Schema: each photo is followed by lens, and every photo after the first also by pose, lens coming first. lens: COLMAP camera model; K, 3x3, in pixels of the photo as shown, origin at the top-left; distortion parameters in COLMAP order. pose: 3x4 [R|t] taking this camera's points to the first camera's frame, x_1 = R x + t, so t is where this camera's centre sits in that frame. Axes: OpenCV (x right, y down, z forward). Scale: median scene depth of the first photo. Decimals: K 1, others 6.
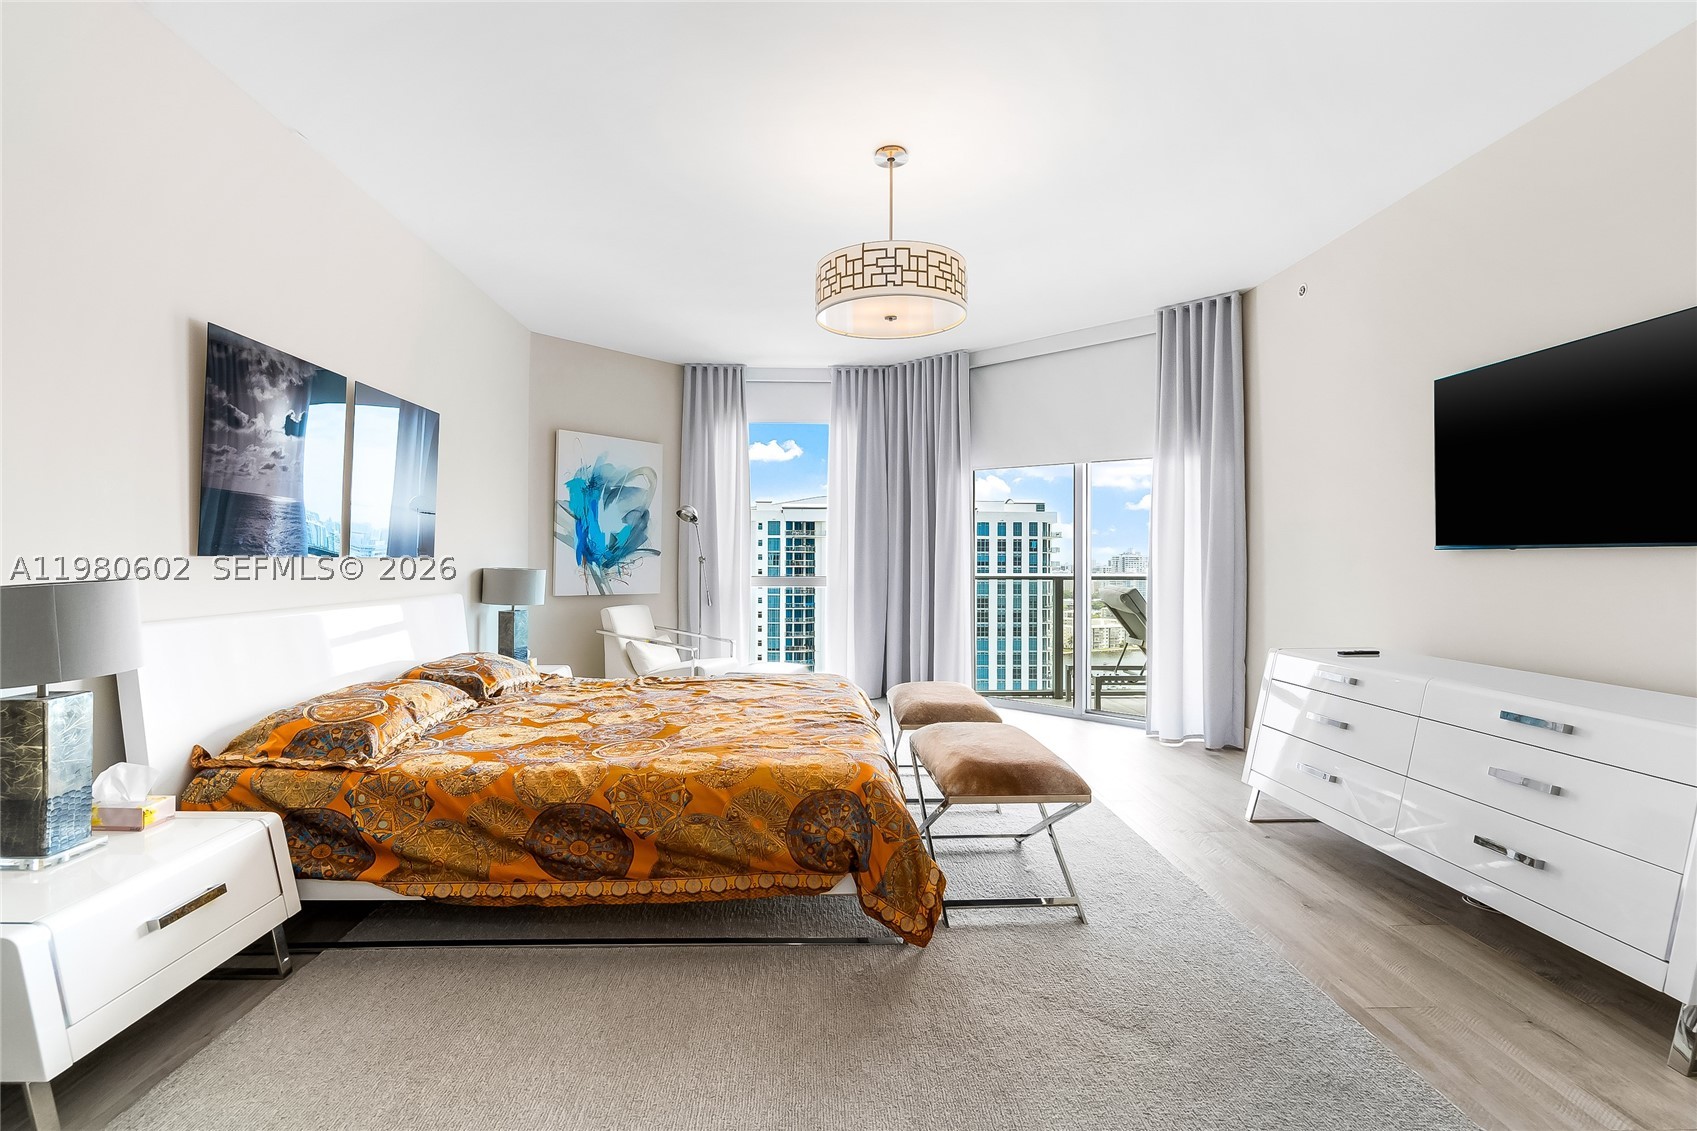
lens RADIAL K [[768.7, 0, 847.3], [0, 768.7, 550.9], [0, 0, 1]] dist [-0.002300, 0.000694]
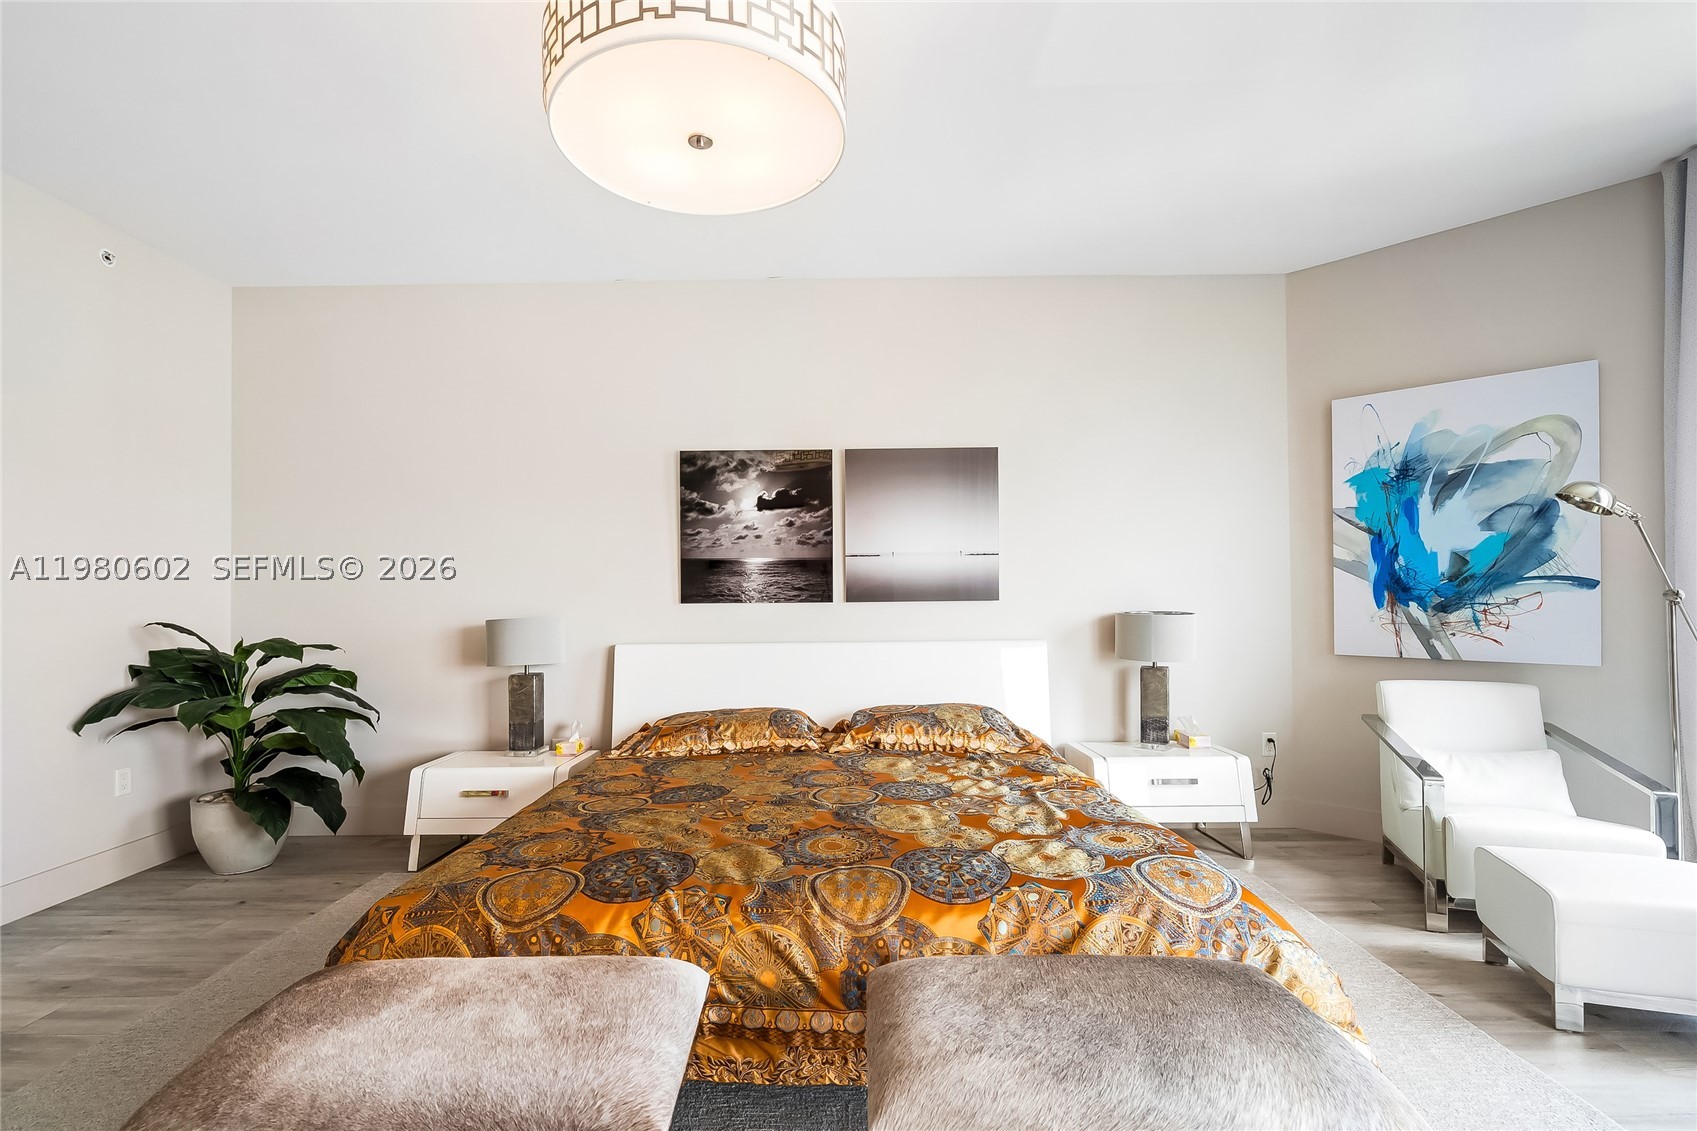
lens RADIAL K [[773.3, 0, 830.0], [0, 773.3, 583.7], [0, 0, 1]] dist [-0.006898, -0.000568]
pose [[-0.056857, -0.025875, -0.998047, 0.390515], [0.020920, 0.999414, -0.027103, 0.008940], [0.998163, -0.022420, -0.056282, 0.783730]]
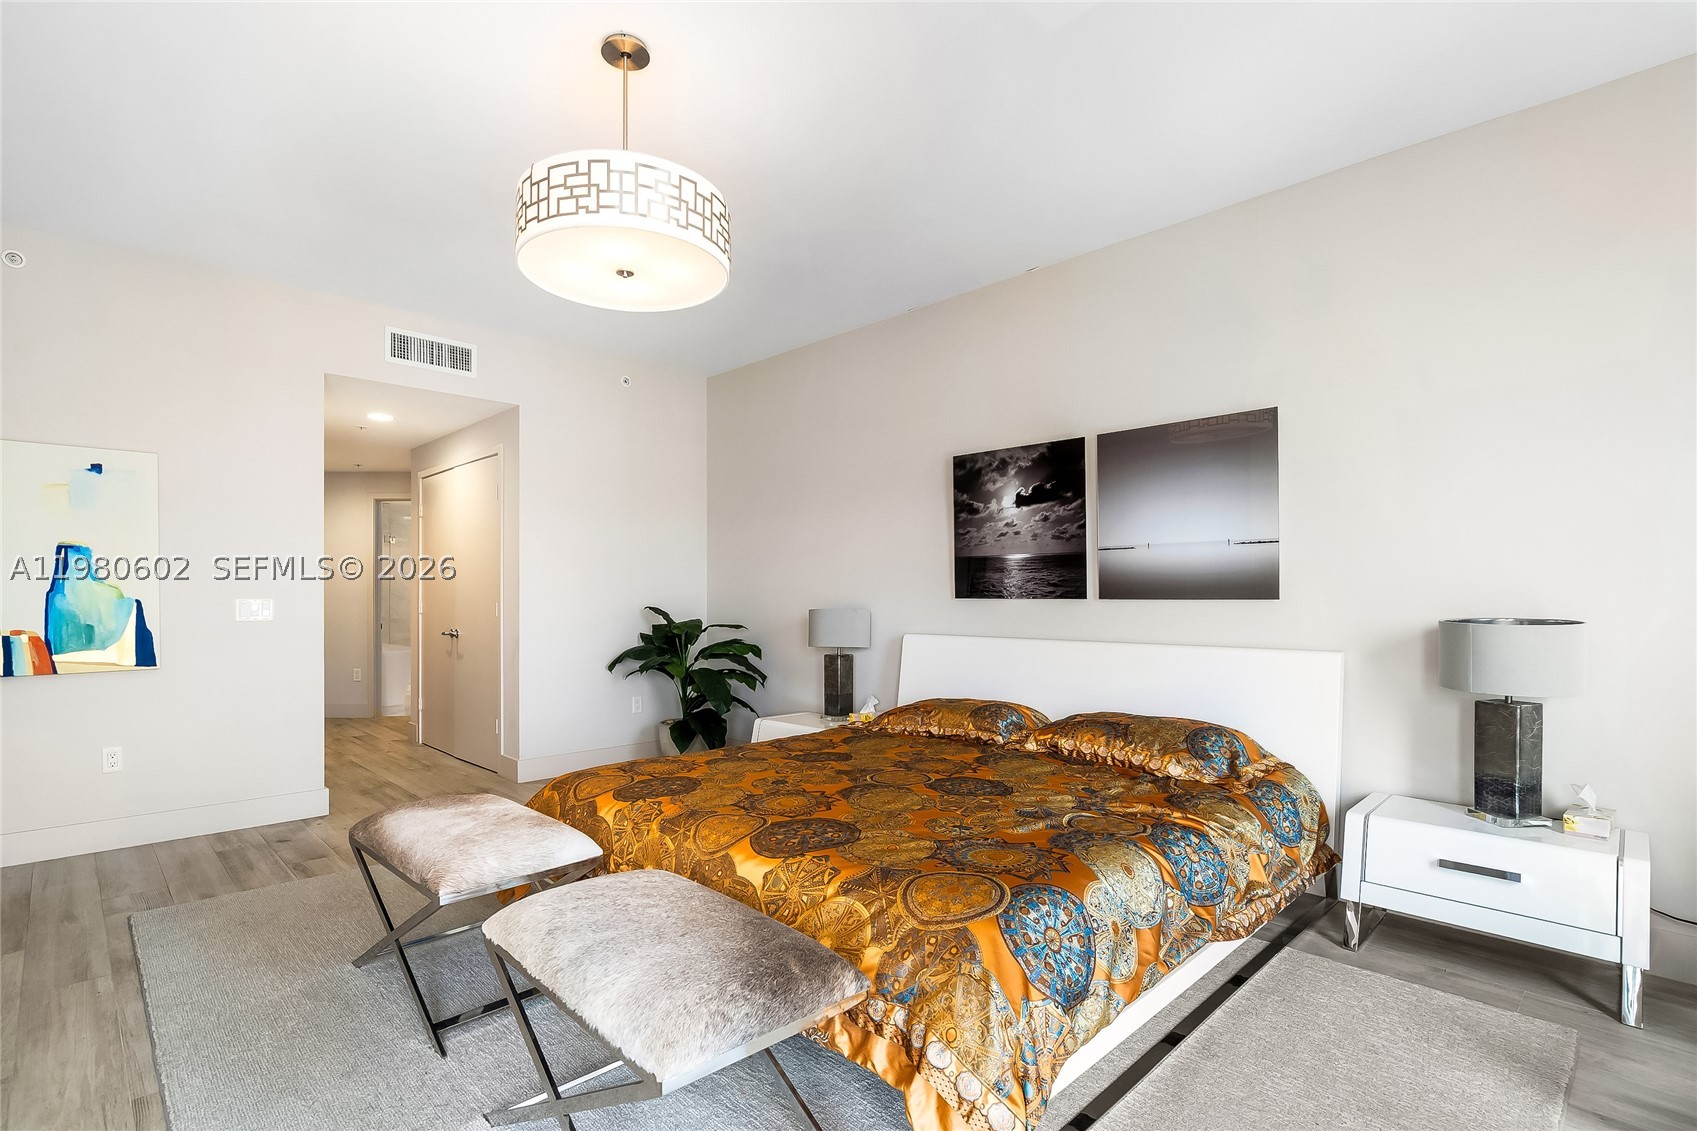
lens RADIAL K [[803.5, 0, 829.9], [0, 803.5, 591.6], [0, 0, 1]] dist [-0.001722, 0.000209]
pose [[-0.751374, -0.005957, -0.659850, 0.287676], [0.005490, 0.999868, -0.015278, 0.009794], [0.659854, -0.015102, -0.751242, 1.202672]]
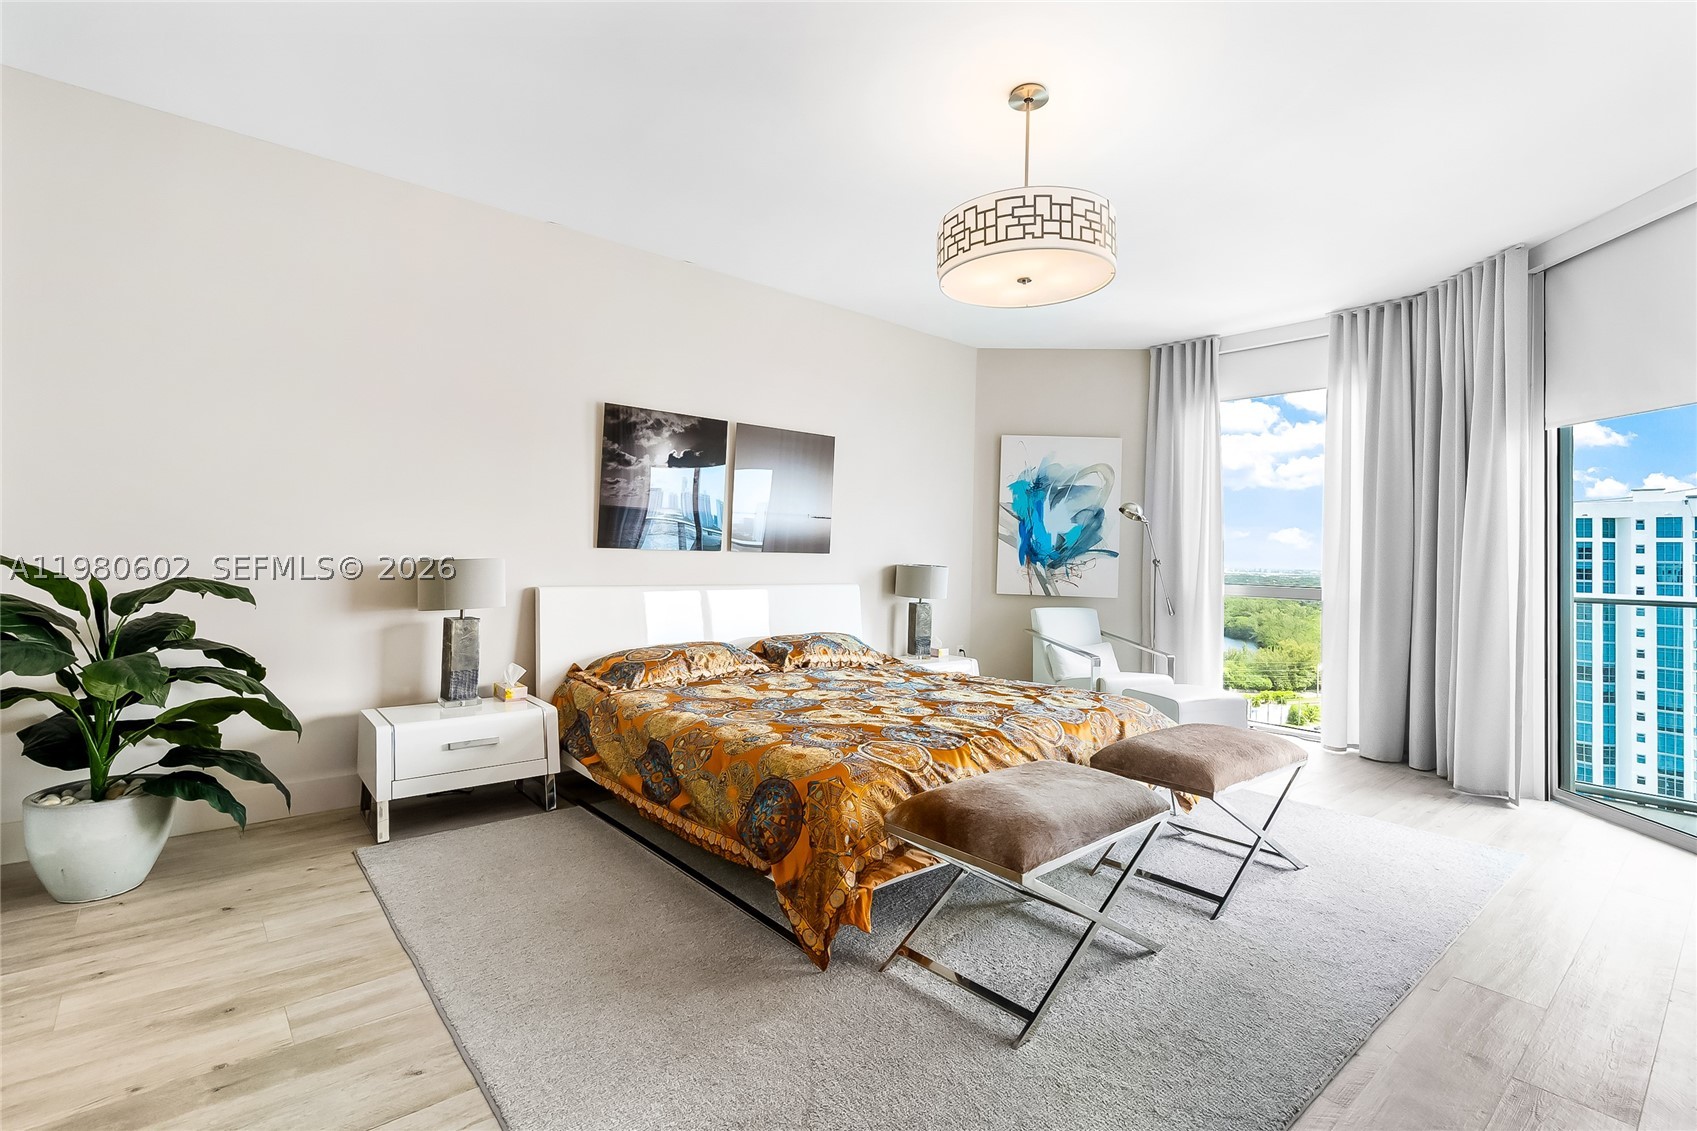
lens RADIAL K [[801.2, 0, 853.9], [0, 801.2, 525.6], [0, 0, 1]] dist [-0.002868, 0.000051]
pose [[0.625207, -0.017311, -0.780267, 0.454230], [-0.012357, 0.999409, -0.032074, 0.004153], [0.780361, 0.029694, 0.624624, 0.207989]]
